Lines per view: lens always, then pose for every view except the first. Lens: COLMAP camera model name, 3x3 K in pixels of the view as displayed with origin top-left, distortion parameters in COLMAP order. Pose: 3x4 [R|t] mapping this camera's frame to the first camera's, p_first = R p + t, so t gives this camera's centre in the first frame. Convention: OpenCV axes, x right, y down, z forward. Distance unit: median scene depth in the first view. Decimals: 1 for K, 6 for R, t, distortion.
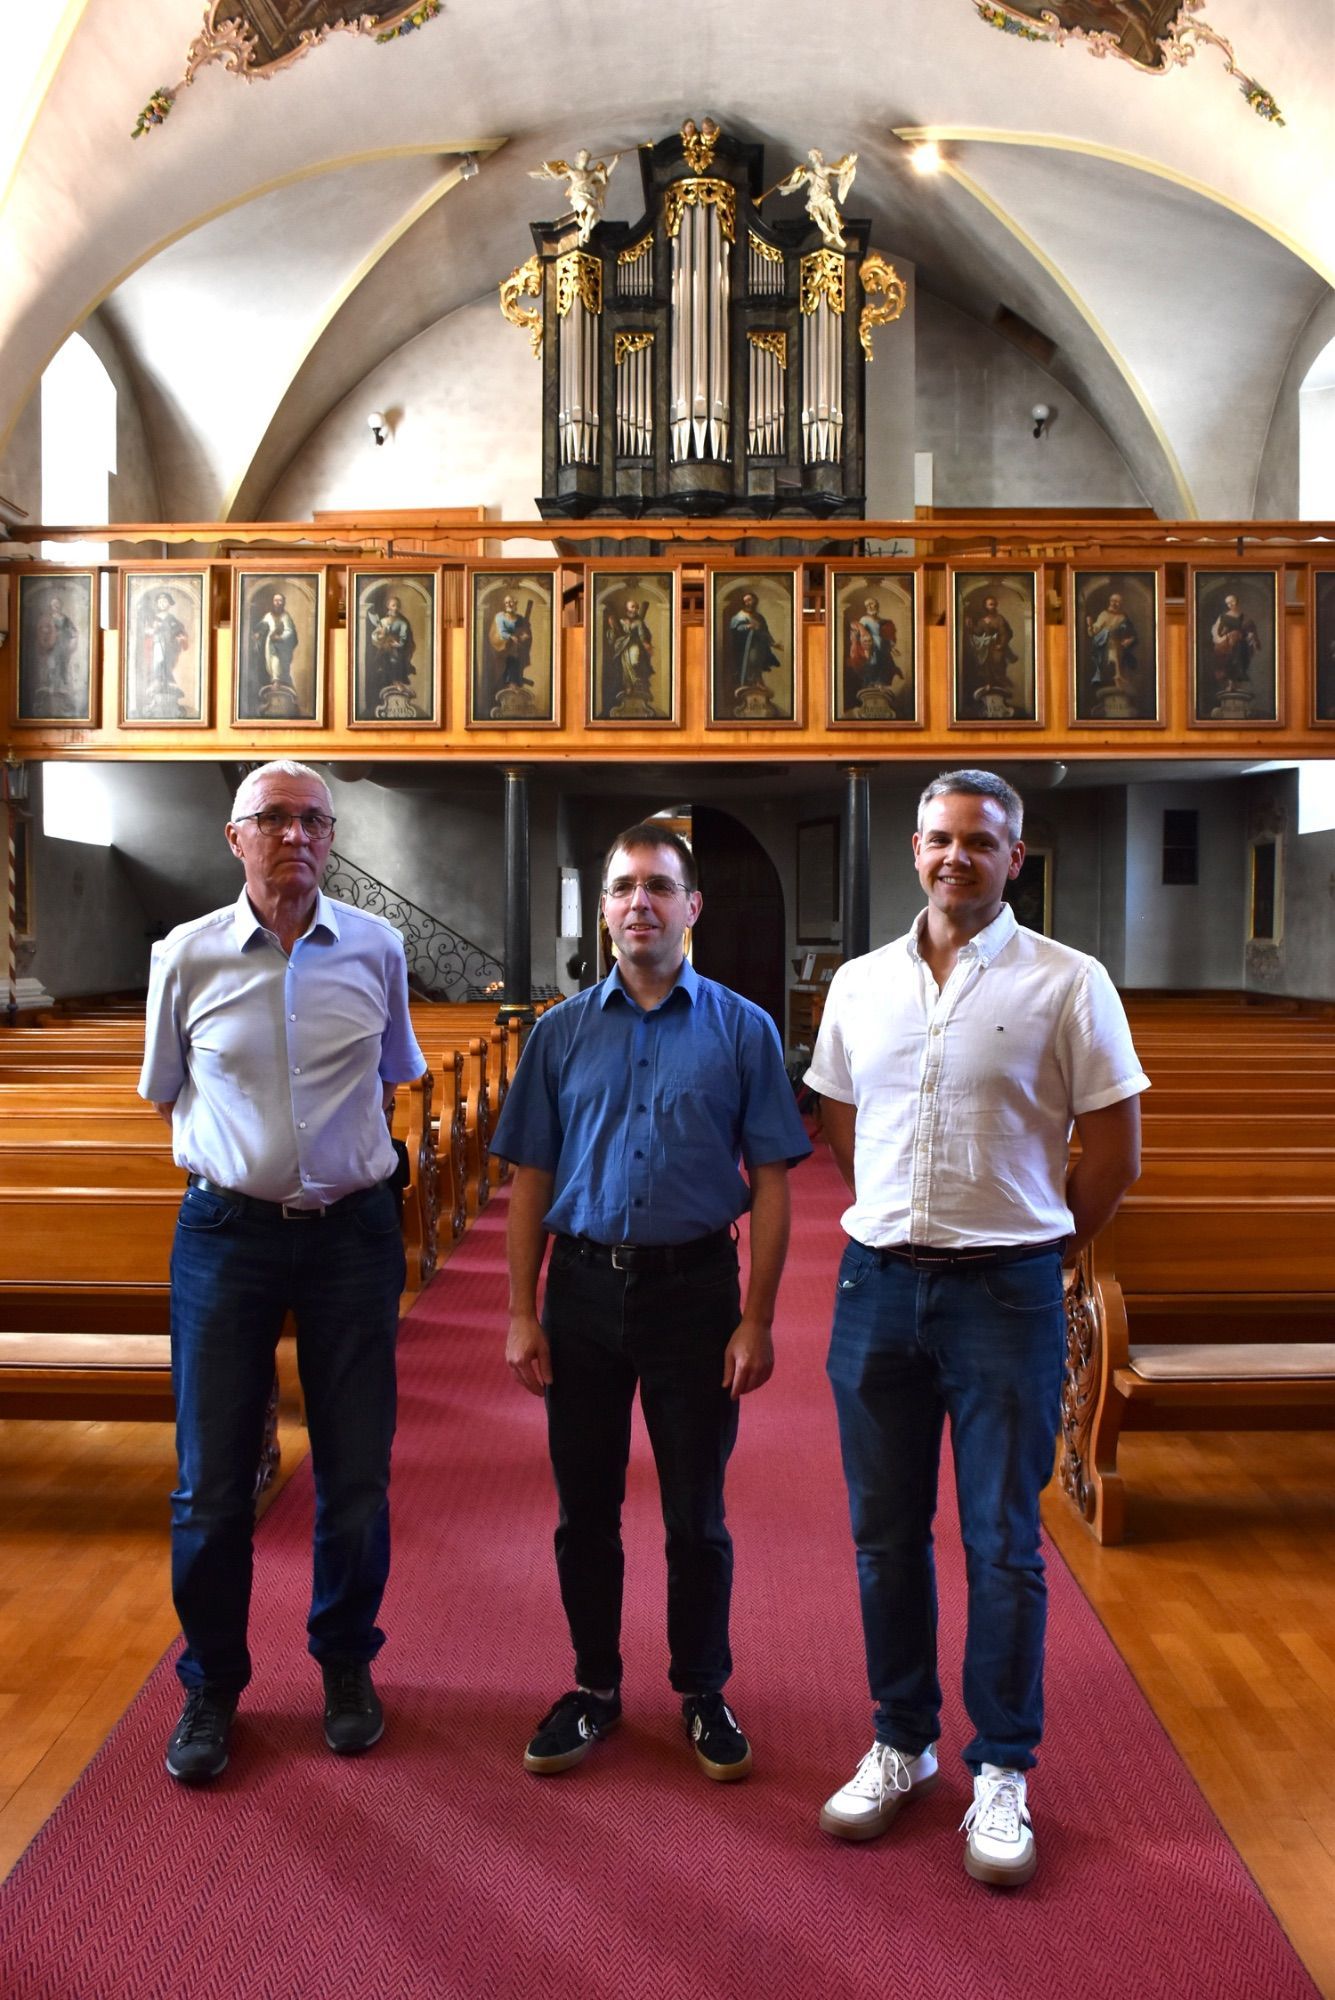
lens RADIAL K [[1625.0, 0, 676.0], [0, 1625.0, 1006.6], [0, 0, 1]] dist [-0.122200, 0.121742]
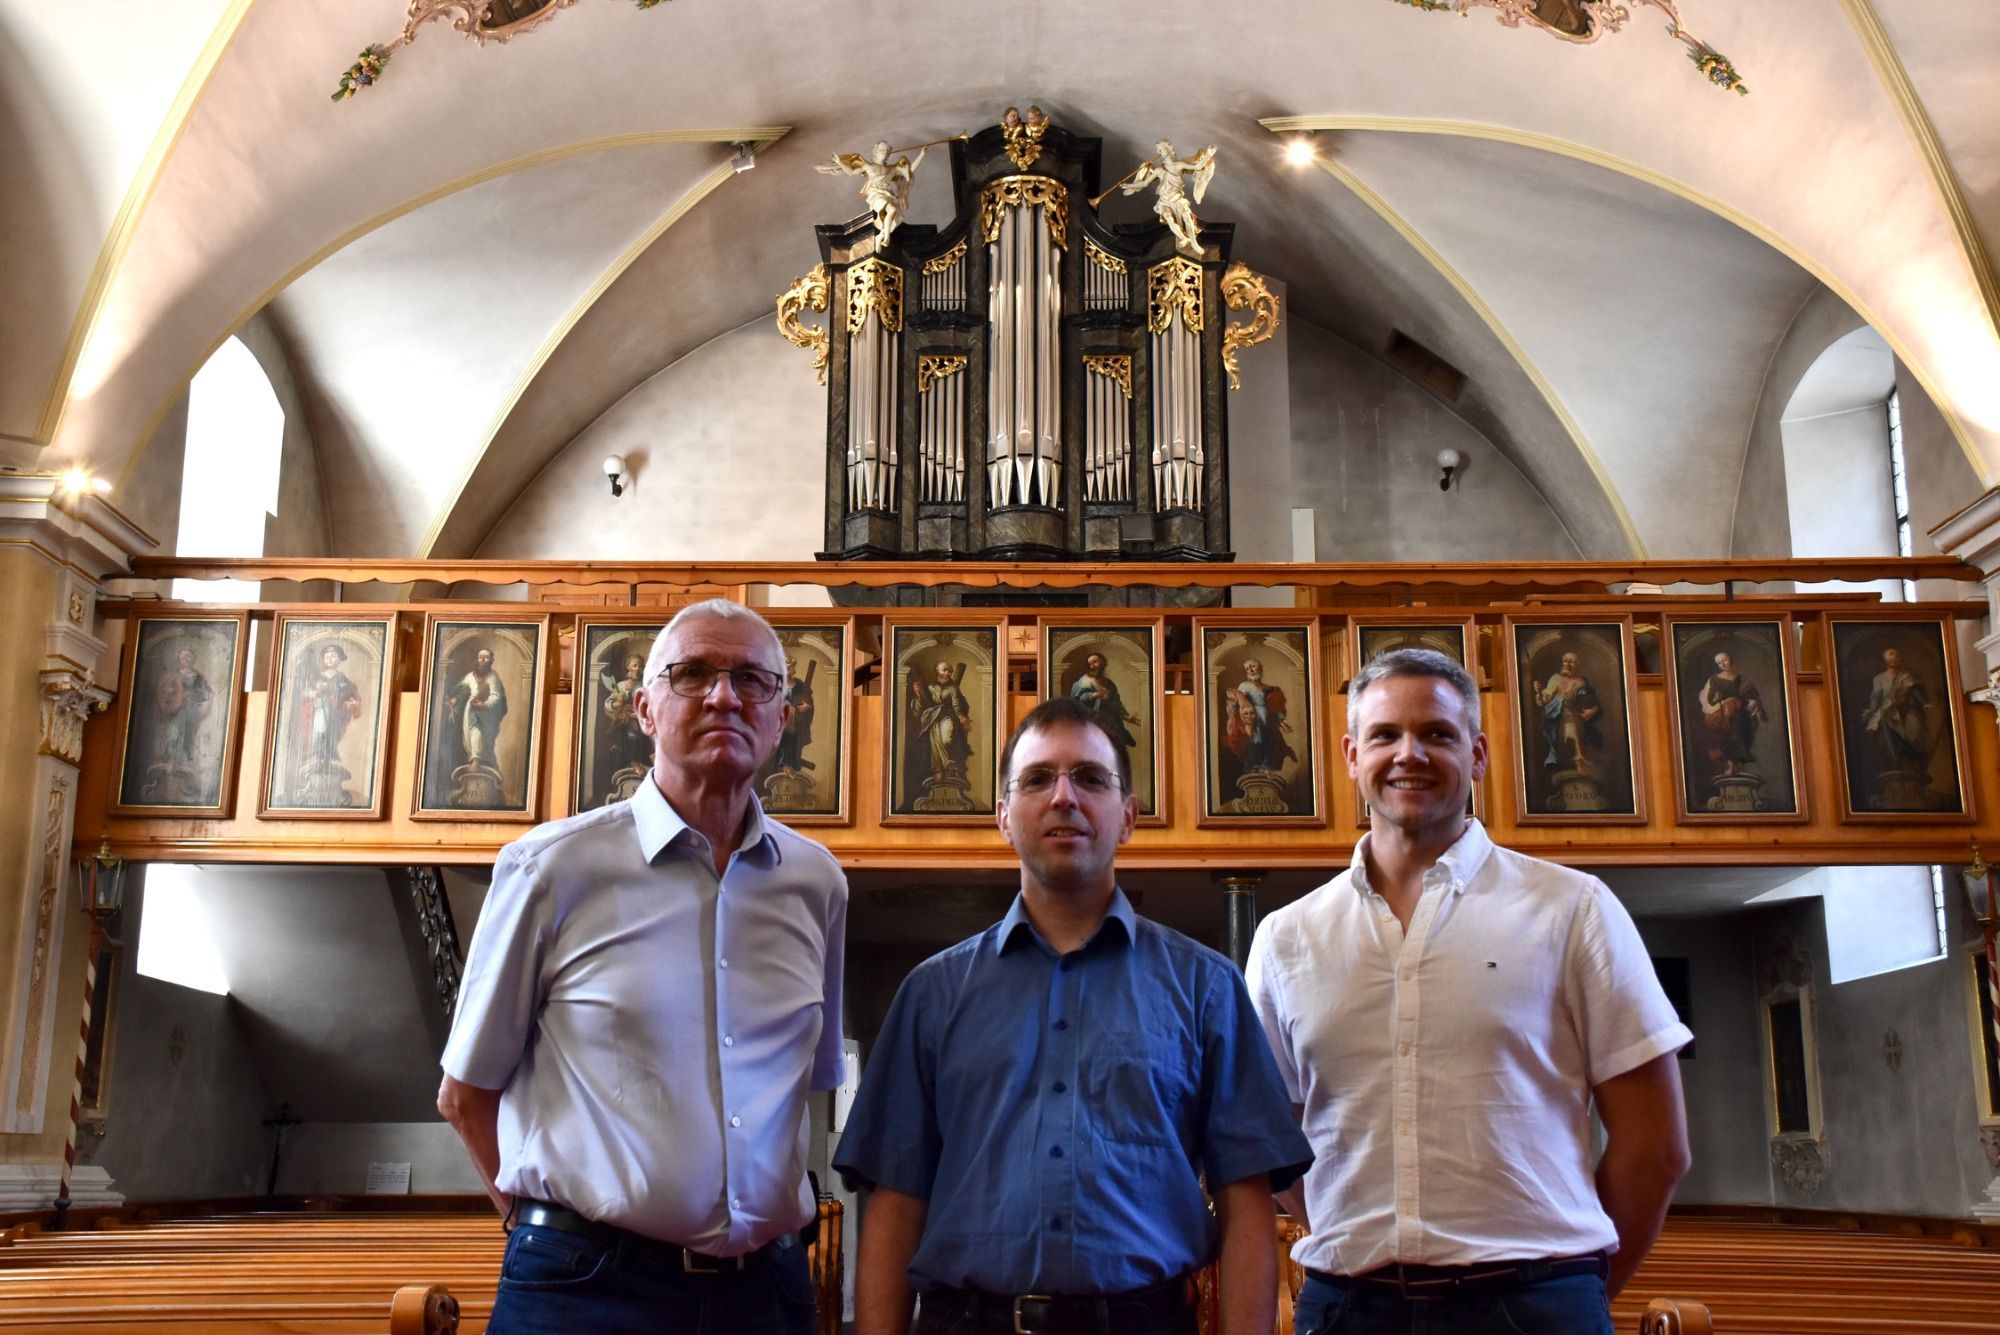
lens RADIAL K [[2115.4, 0, 998.8], [0, 2115.4, 662.2], [0, 0, 1]] dist [0.040965, 0.000000]
pose [[0.999950, 0.004695, 0.008799, -0.009208], [-0.002152, 0.963058, -0.269284, 0.021332], [-0.009738, 0.269252, 0.963021, 0.015789]]
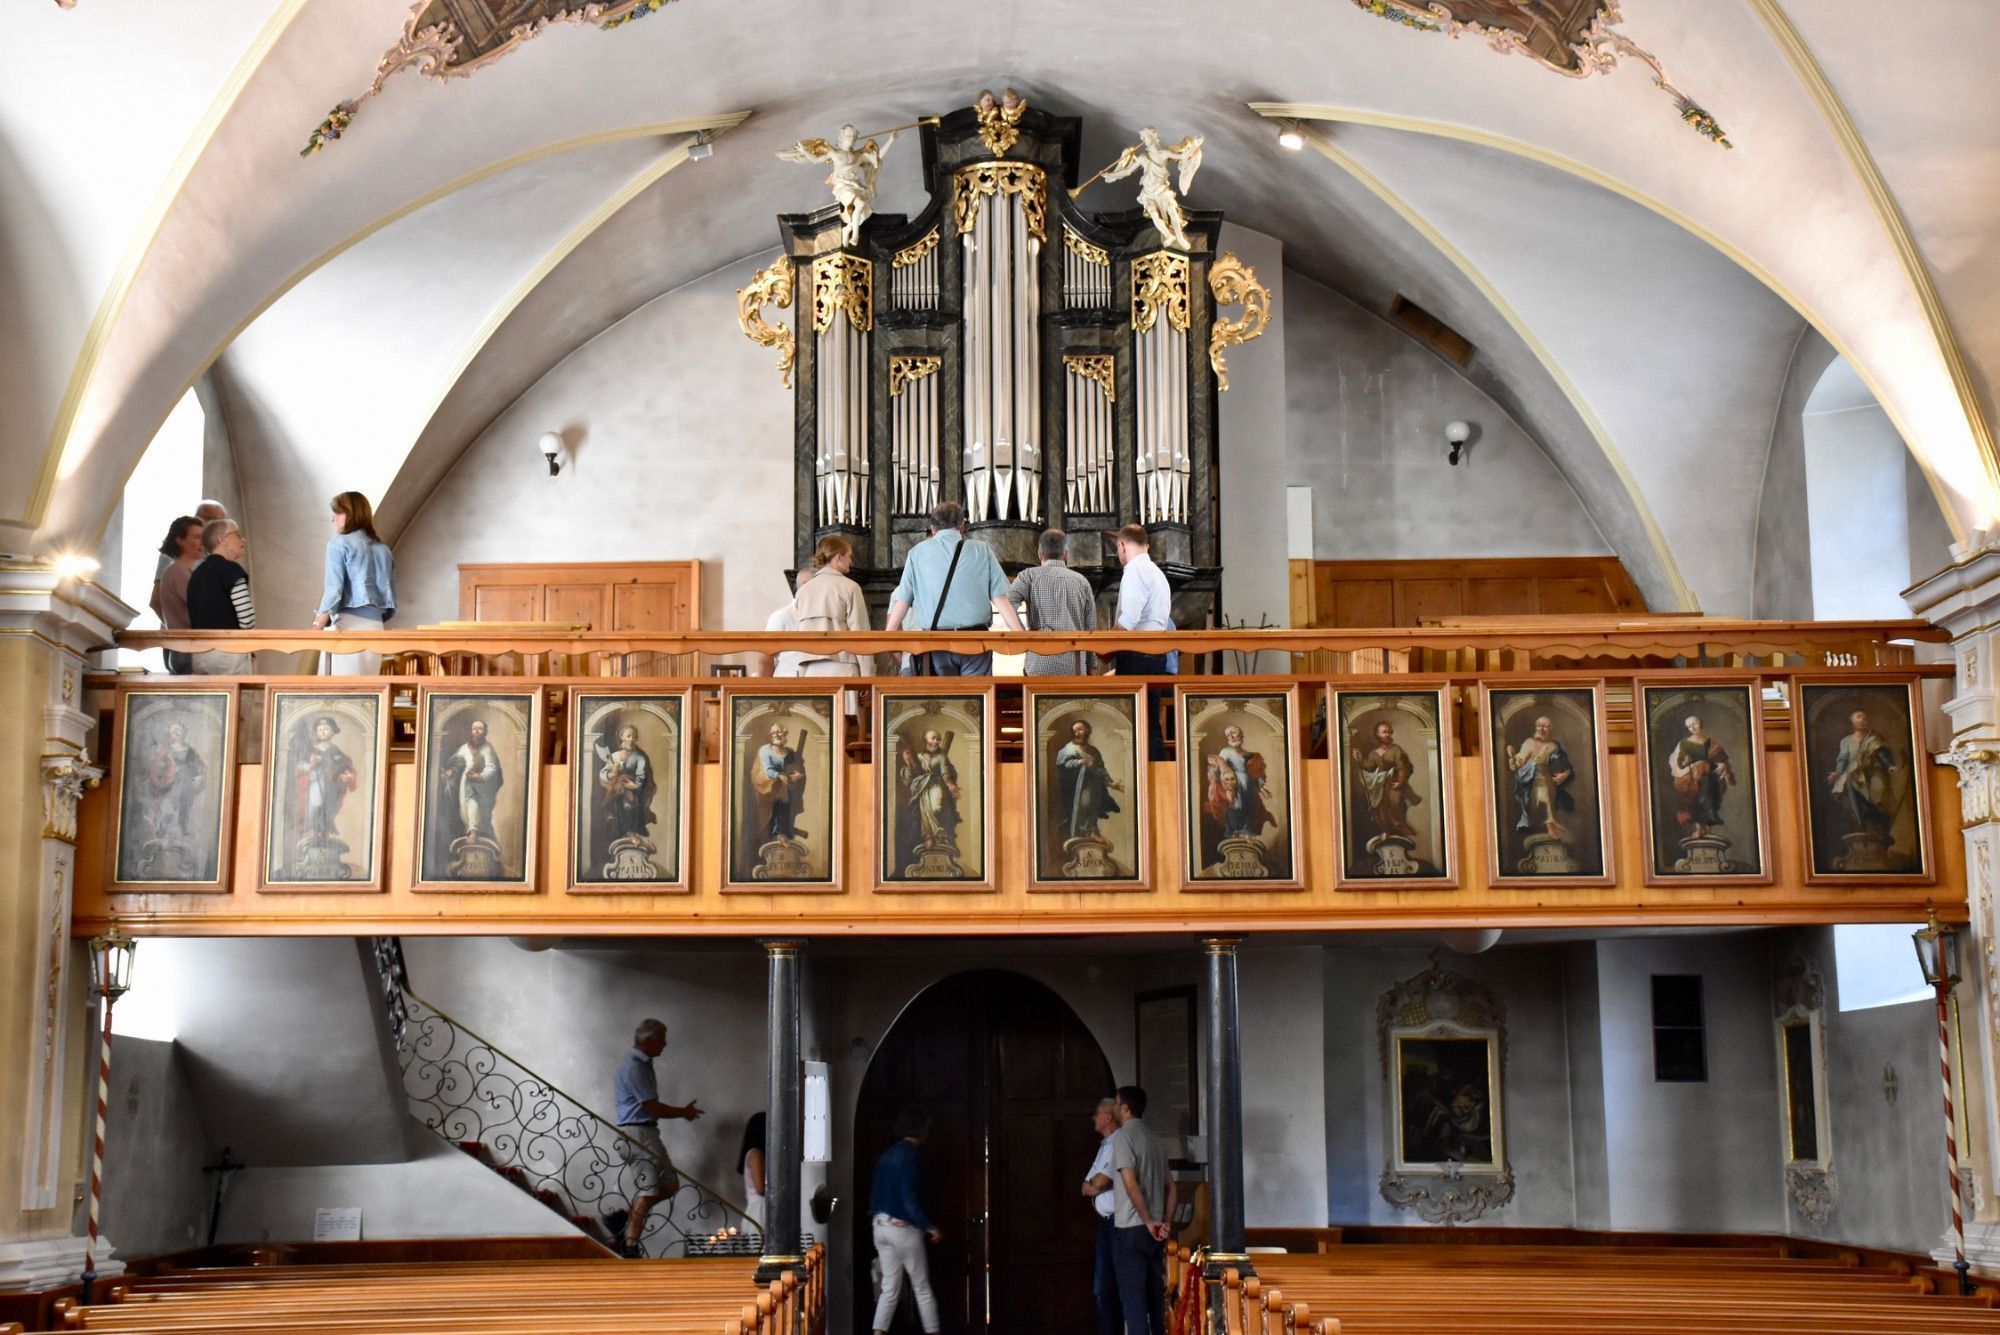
lens RADIAL K [[2500.7, 0, 1008.9], [0, 2500.7, 718.2], [0, 0, 1]] dist [0.159003, 0.000000]
pose [[0.999573, -0.004283, 0.028901, -0.023586], [0.010358, 0.976893, -0.213478, 0.005726], [-0.027319, 0.213687, 0.976520, -0.192944]]
